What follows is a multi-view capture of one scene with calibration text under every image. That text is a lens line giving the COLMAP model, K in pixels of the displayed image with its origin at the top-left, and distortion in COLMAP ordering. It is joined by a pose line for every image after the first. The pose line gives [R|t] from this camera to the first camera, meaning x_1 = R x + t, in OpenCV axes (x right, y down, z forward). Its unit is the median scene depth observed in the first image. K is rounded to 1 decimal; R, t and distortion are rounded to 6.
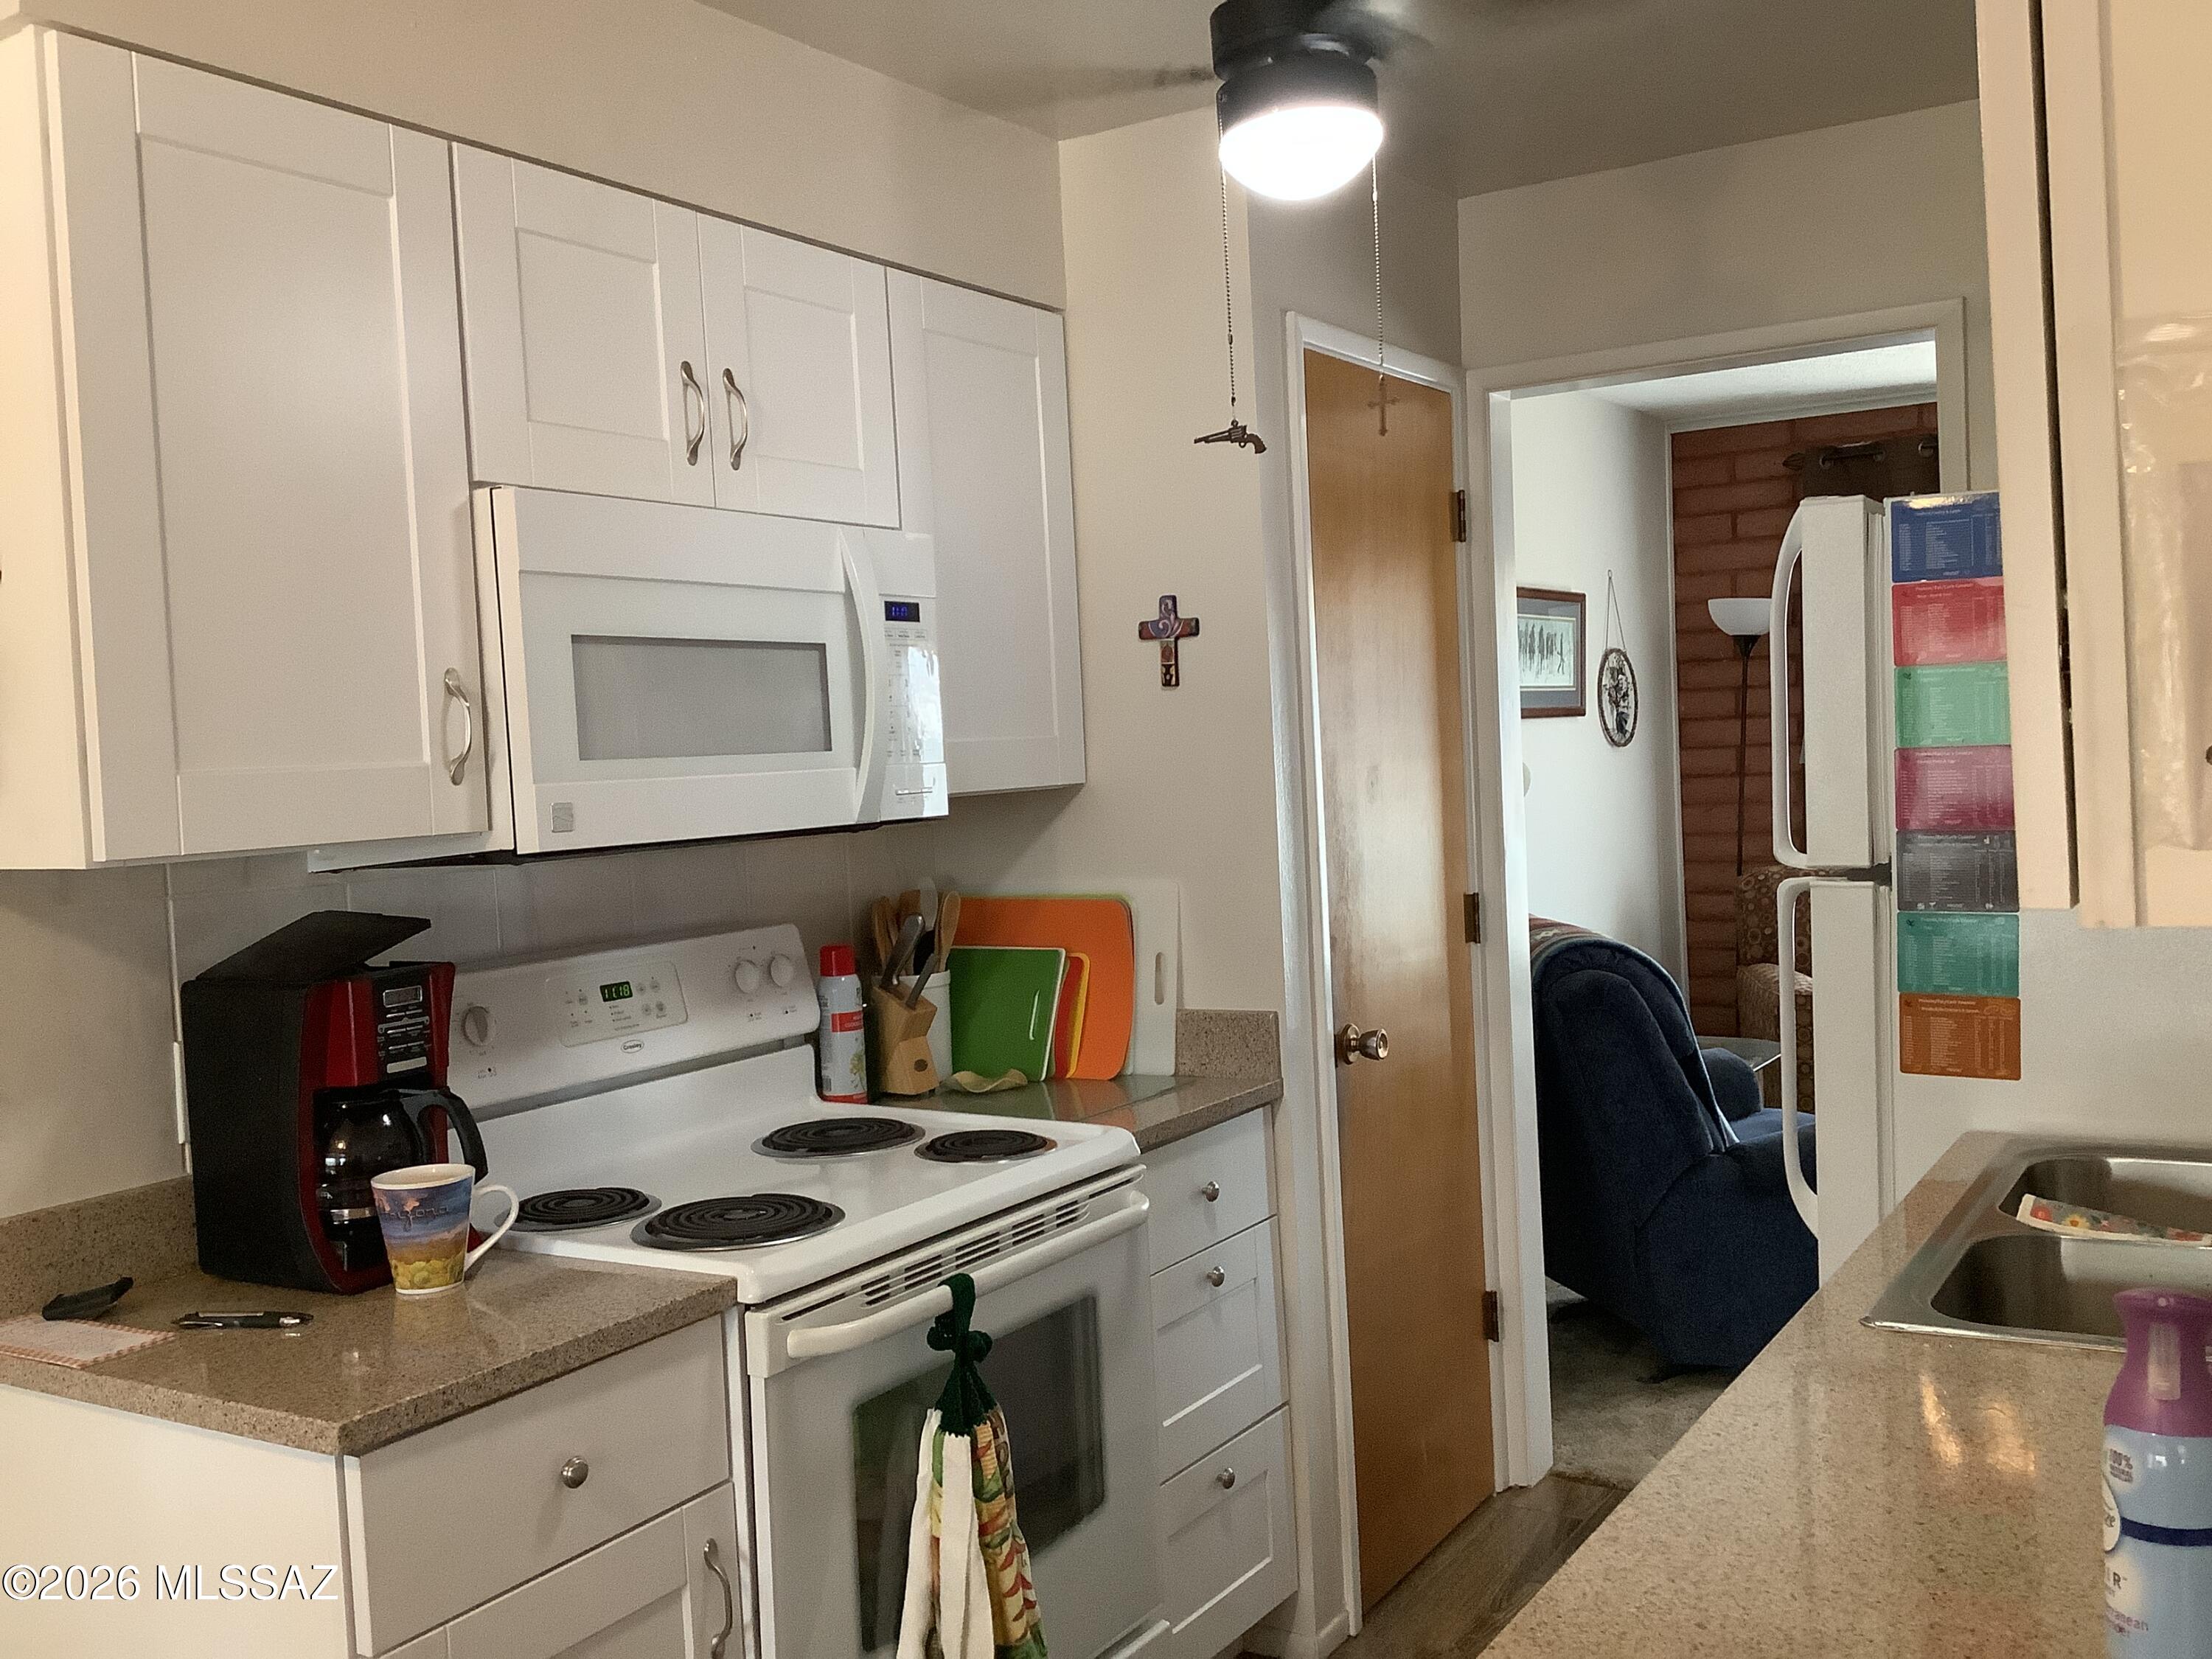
lens RADIAL K [[2011.6, 0, 1106.0], [0, 2011.6, 829.5], [0, 0, 1]] dist [0.111661, -0.213763]
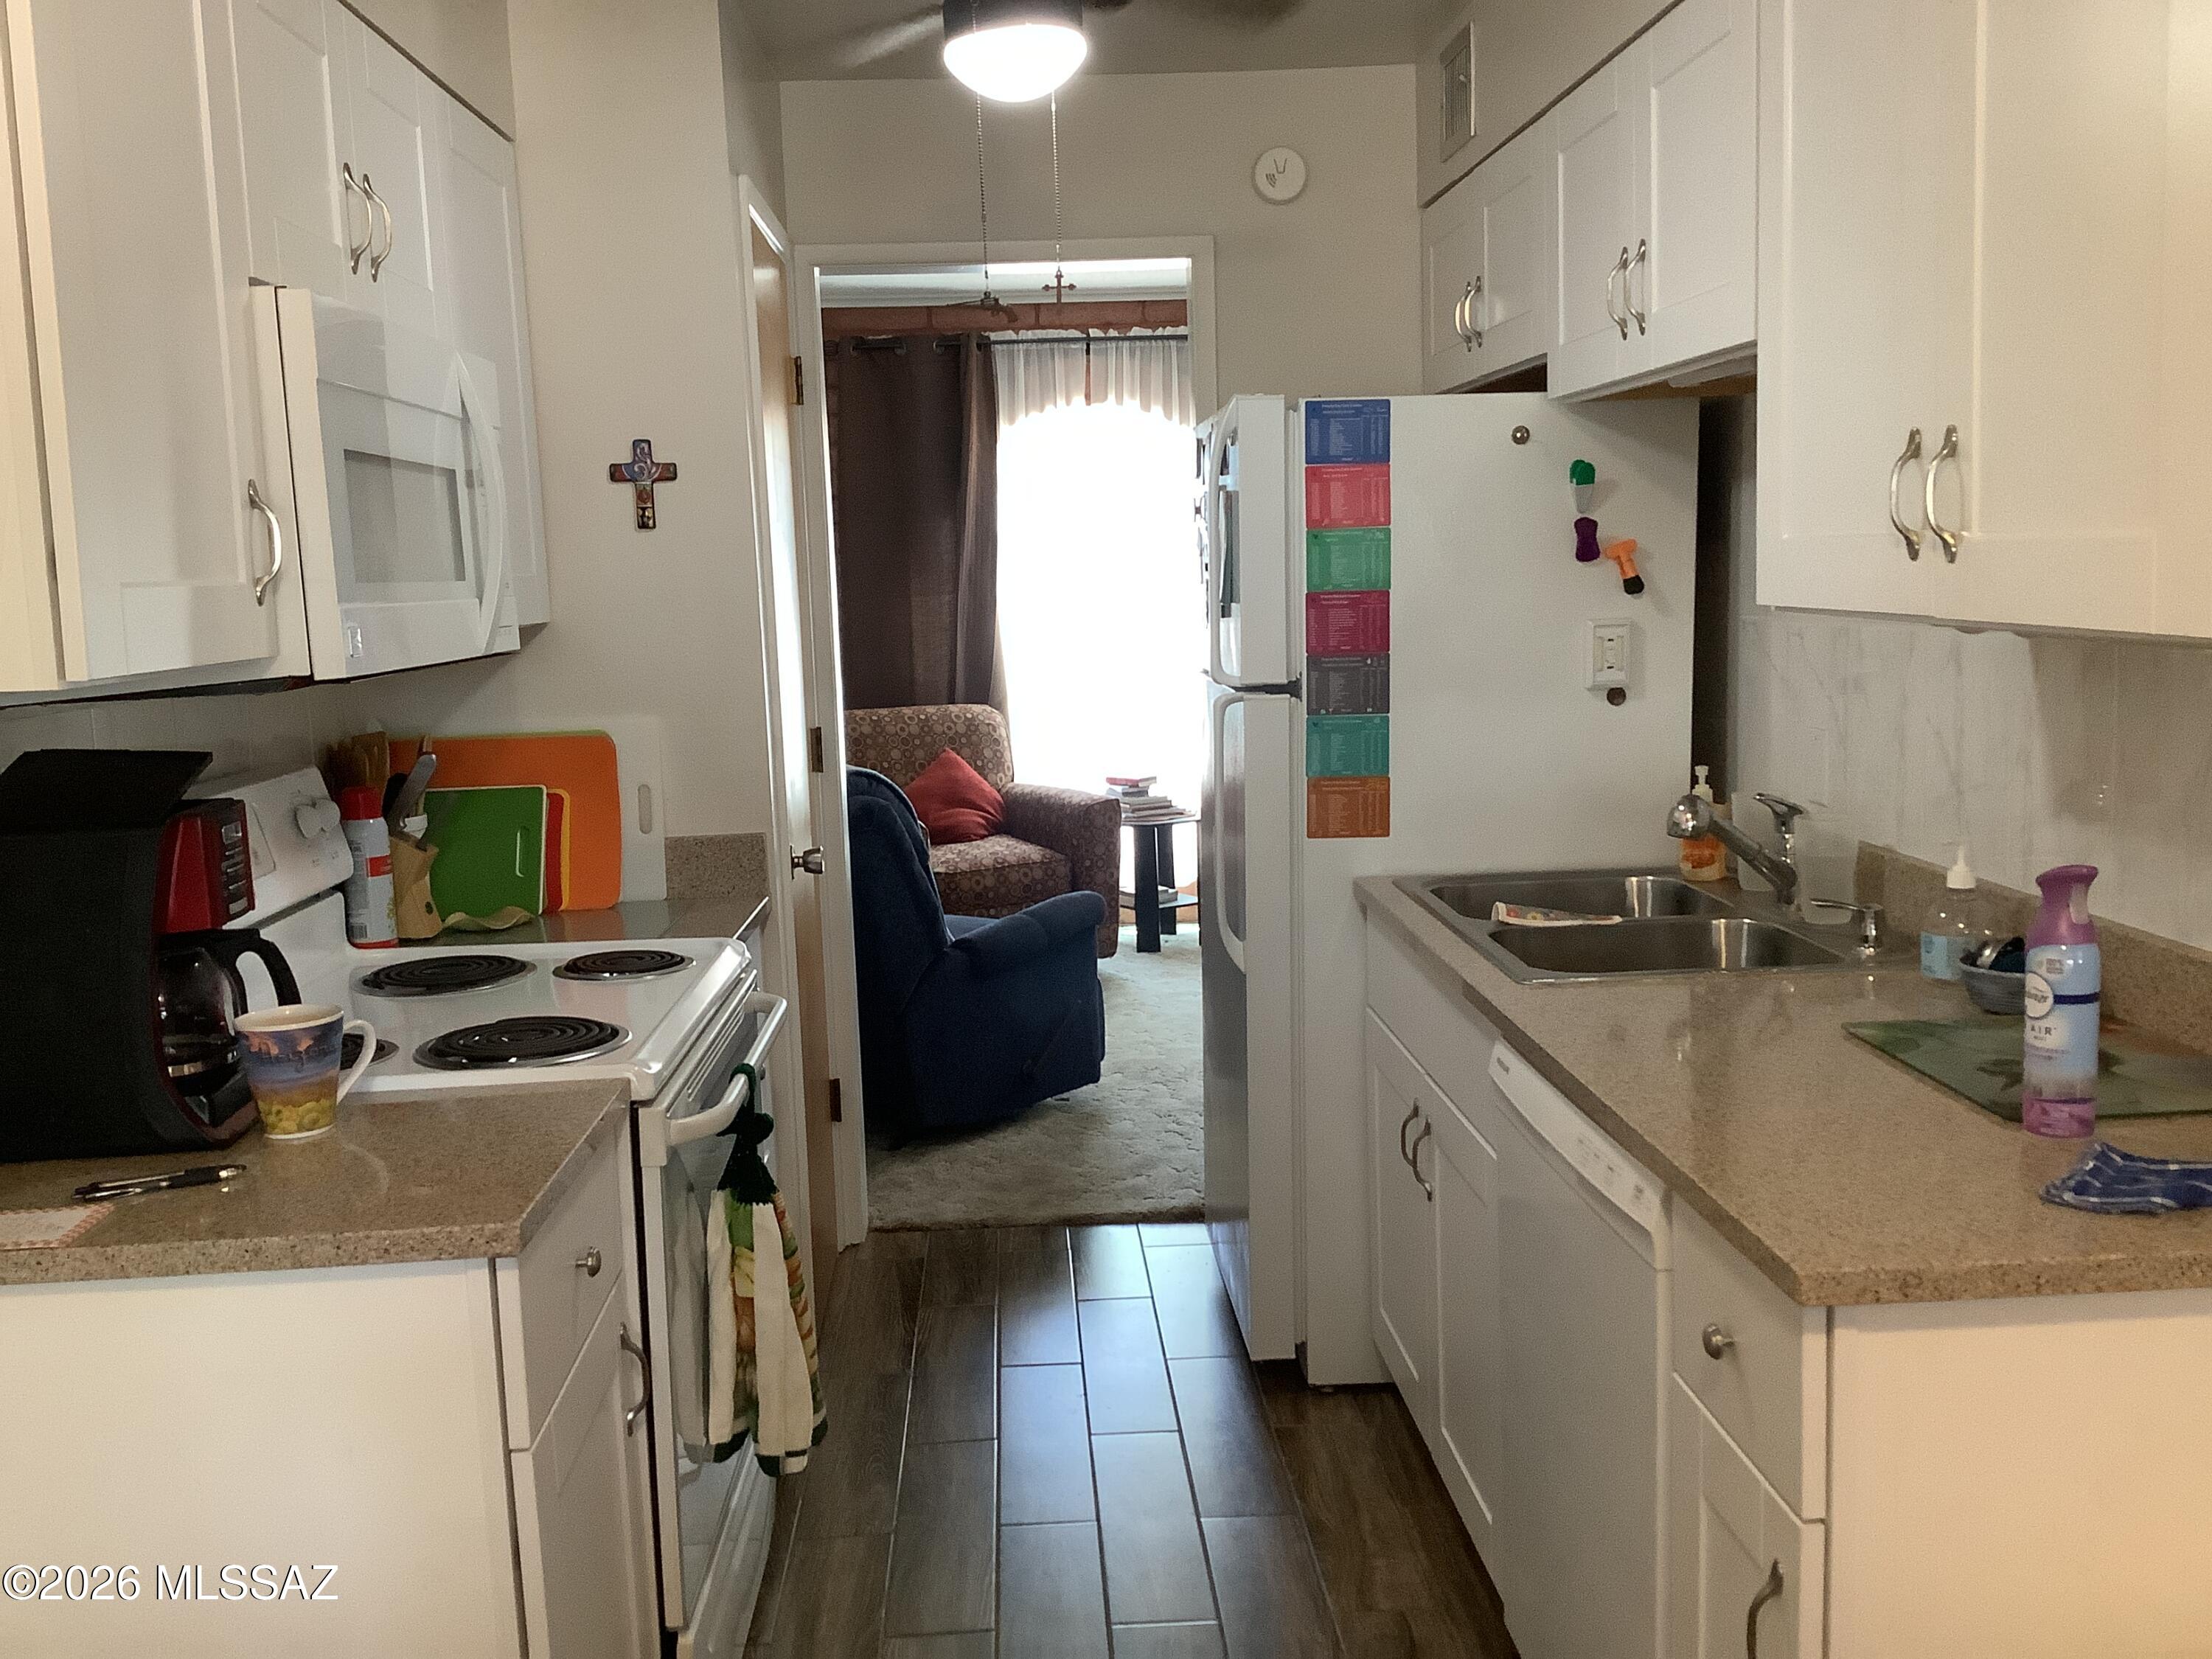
lens RADIAL K [[1993.8, 0, 1094.8], [0, 1993.8, 837.5], [0, 0, 1]] dist [0.111245, -0.230346]
pose [[0.820130, -0.058311, 0.569198, -0.398100], [0.019646, 0.997077, 0.073837, 0.017058], [-0.571839, -0.049373, 0.818878, 0.010502]]
